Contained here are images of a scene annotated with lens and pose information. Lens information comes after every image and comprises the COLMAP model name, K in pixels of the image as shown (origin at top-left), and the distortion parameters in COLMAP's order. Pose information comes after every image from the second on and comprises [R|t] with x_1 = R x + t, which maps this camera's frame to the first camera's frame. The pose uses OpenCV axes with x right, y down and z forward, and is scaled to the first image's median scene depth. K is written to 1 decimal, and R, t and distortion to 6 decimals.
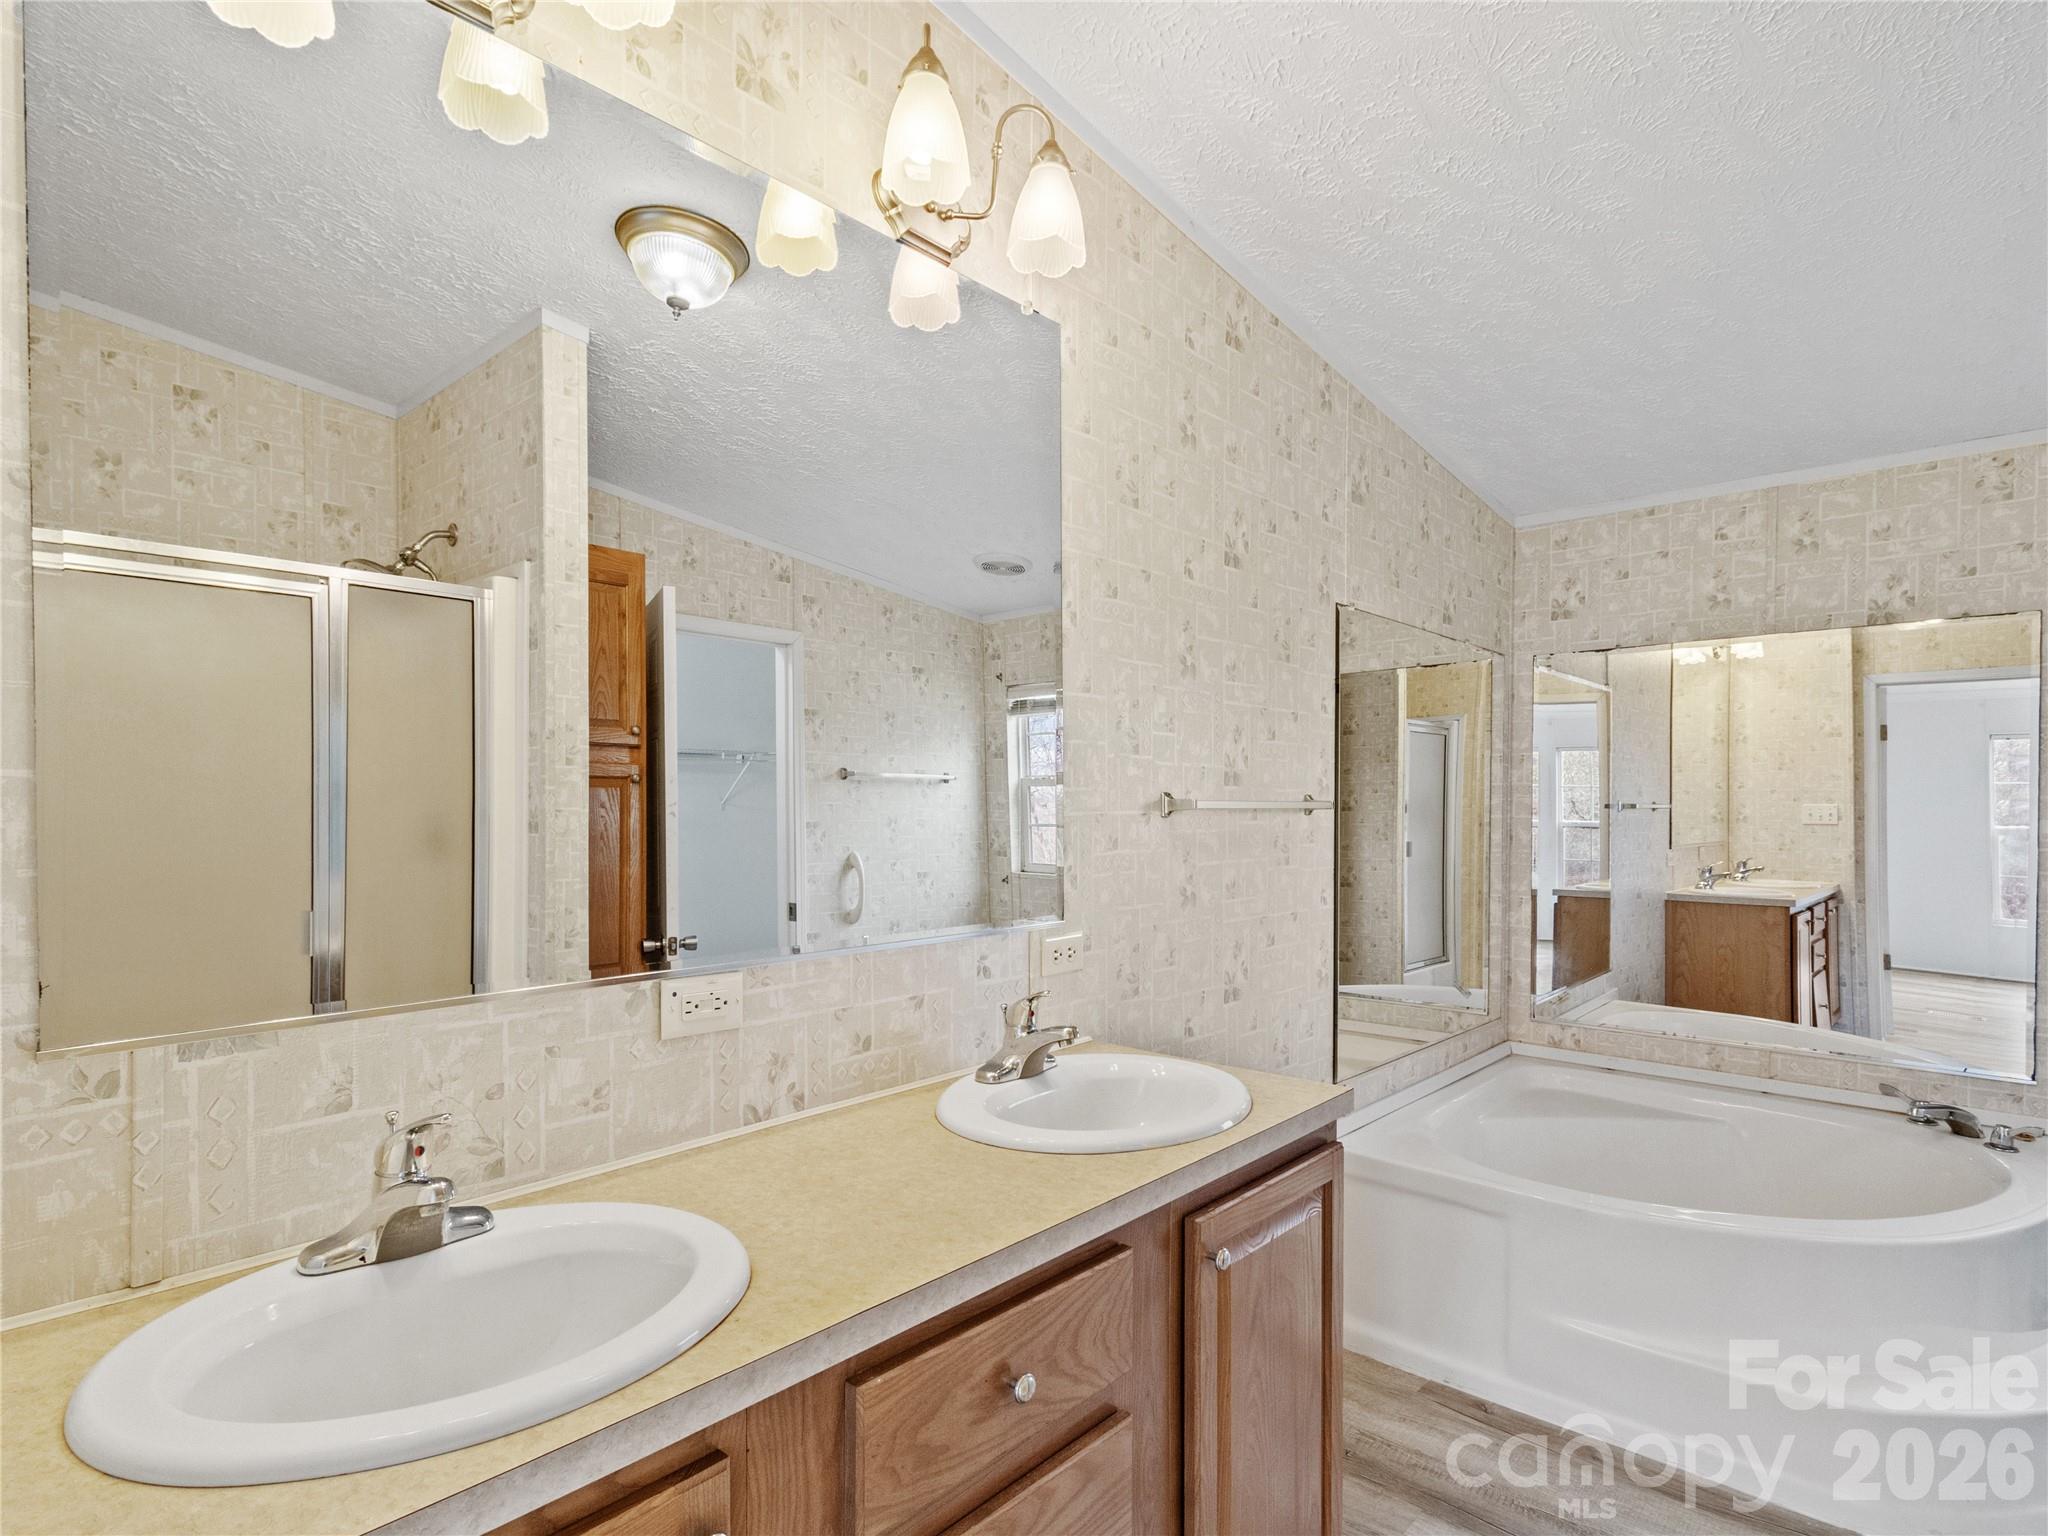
lens RADIAL K [[1055.2, 0, 1021.1], [0, 1055.2, 815.7], [0, 0, 1]] dist [0.004158, -0.002254]
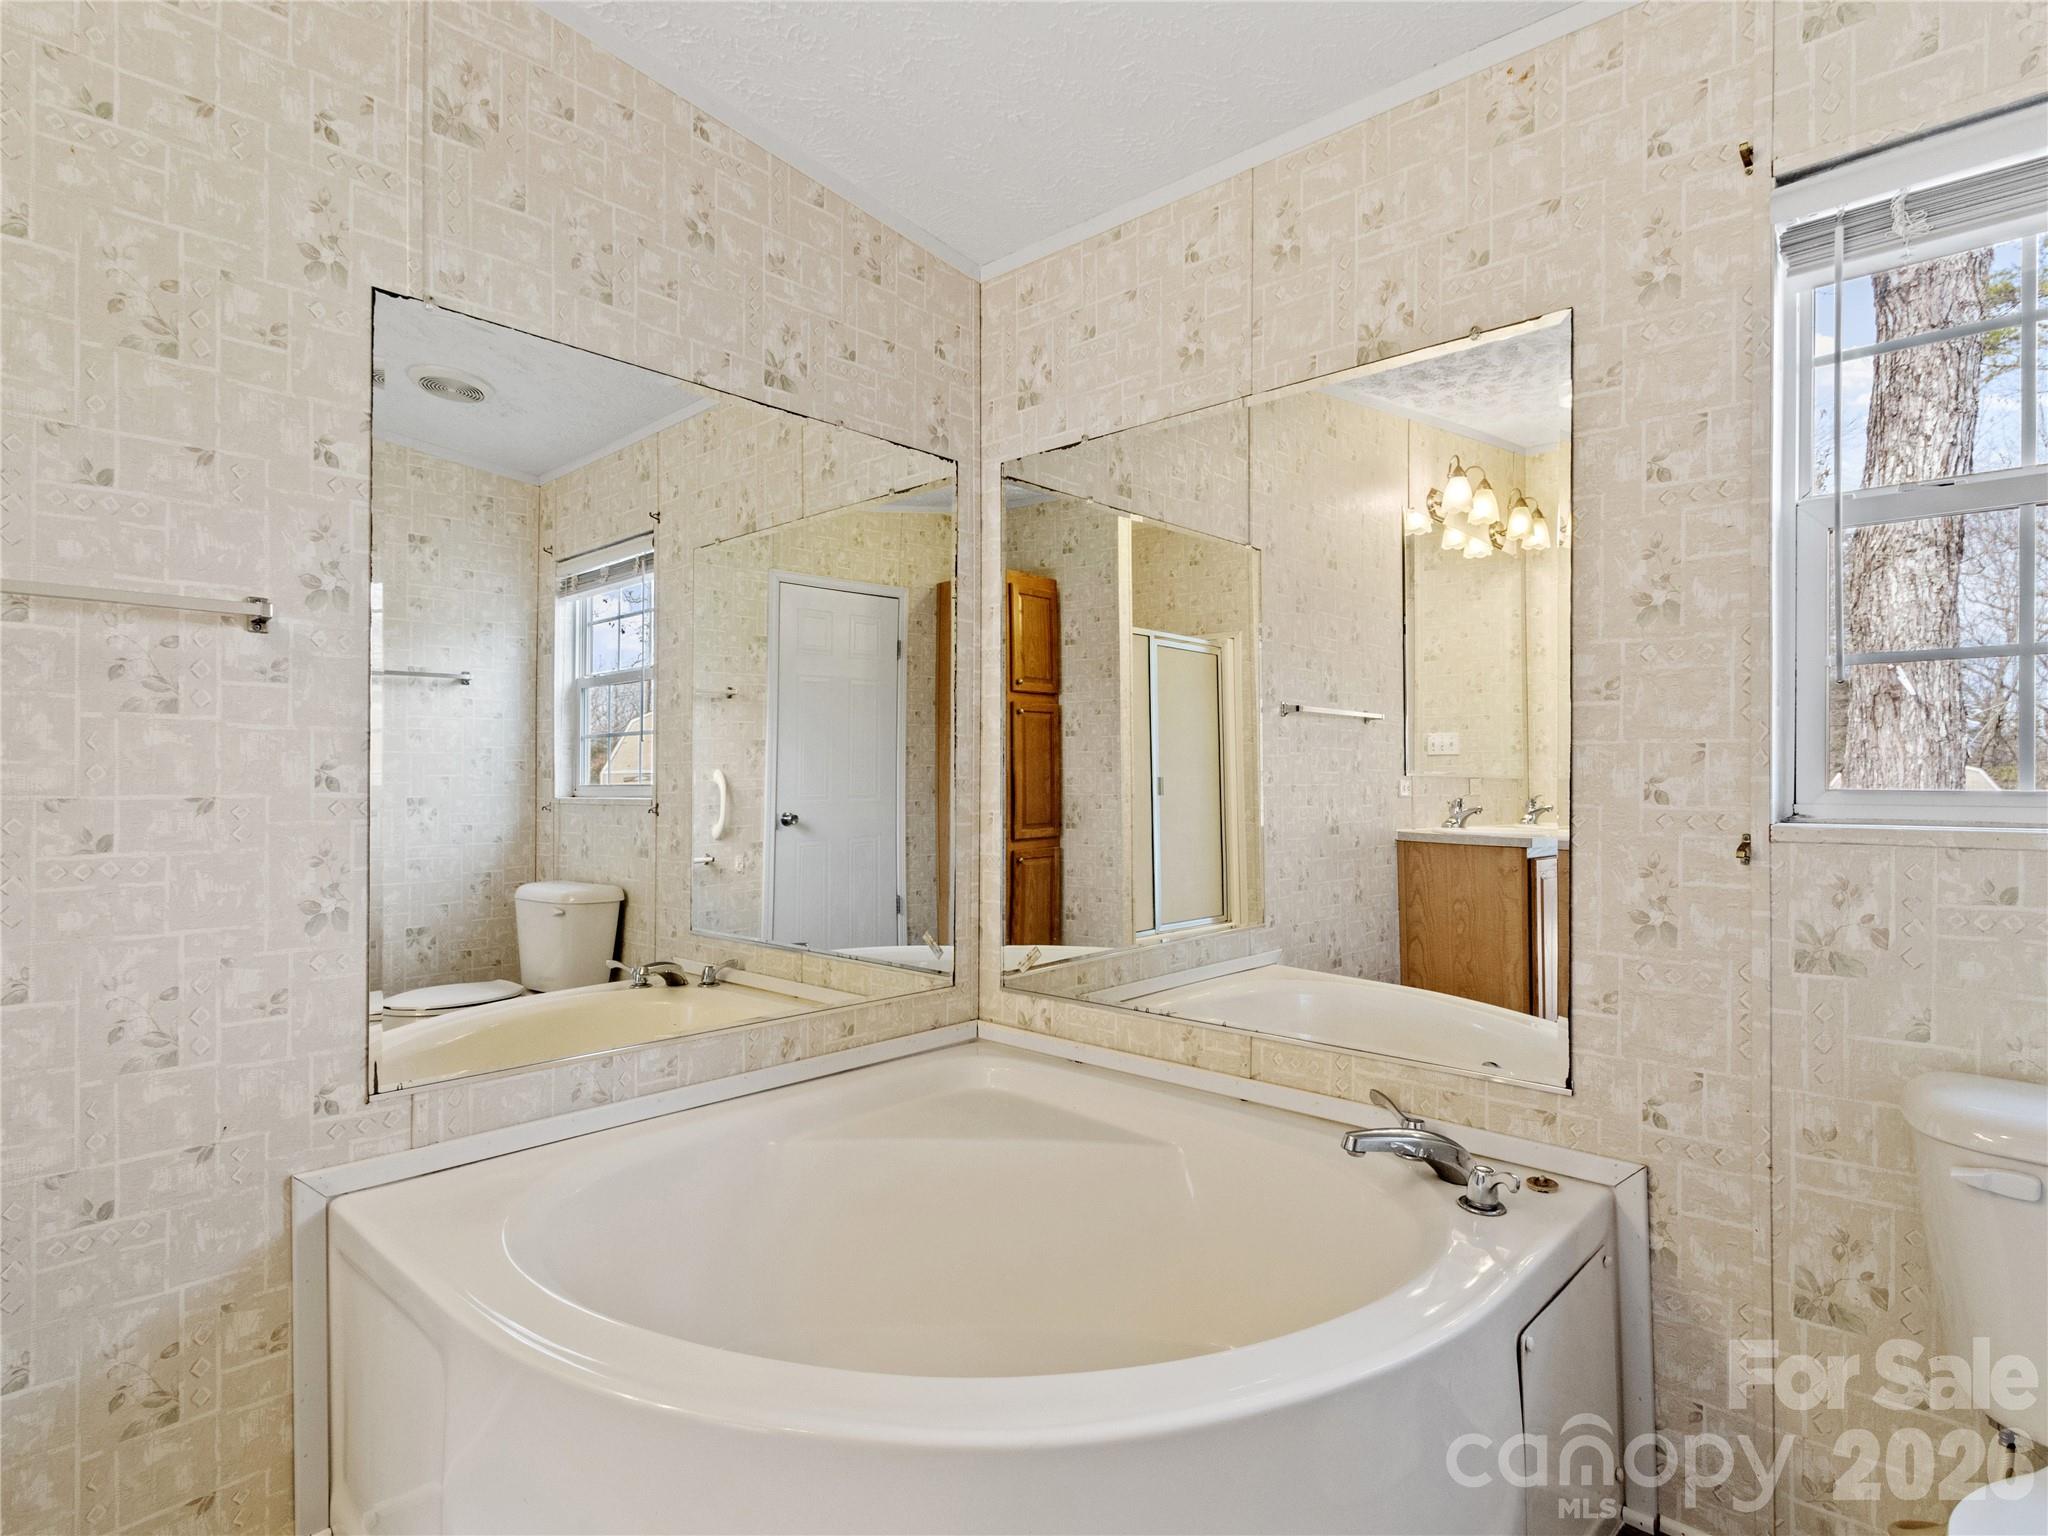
lens RADIAL K [[1055.2, 0, 1032.8], [0, 1055.2, 774.2], [0, 0, 1]] dist [0.004158, -0.002254]
pose [[0.999779, 0.006212, -0.020062, 0.532154], [-0.006525, 0.999857, -0.015590, 0.065628], [0.019962, 0.015718, 0.999677, 0.313882]]
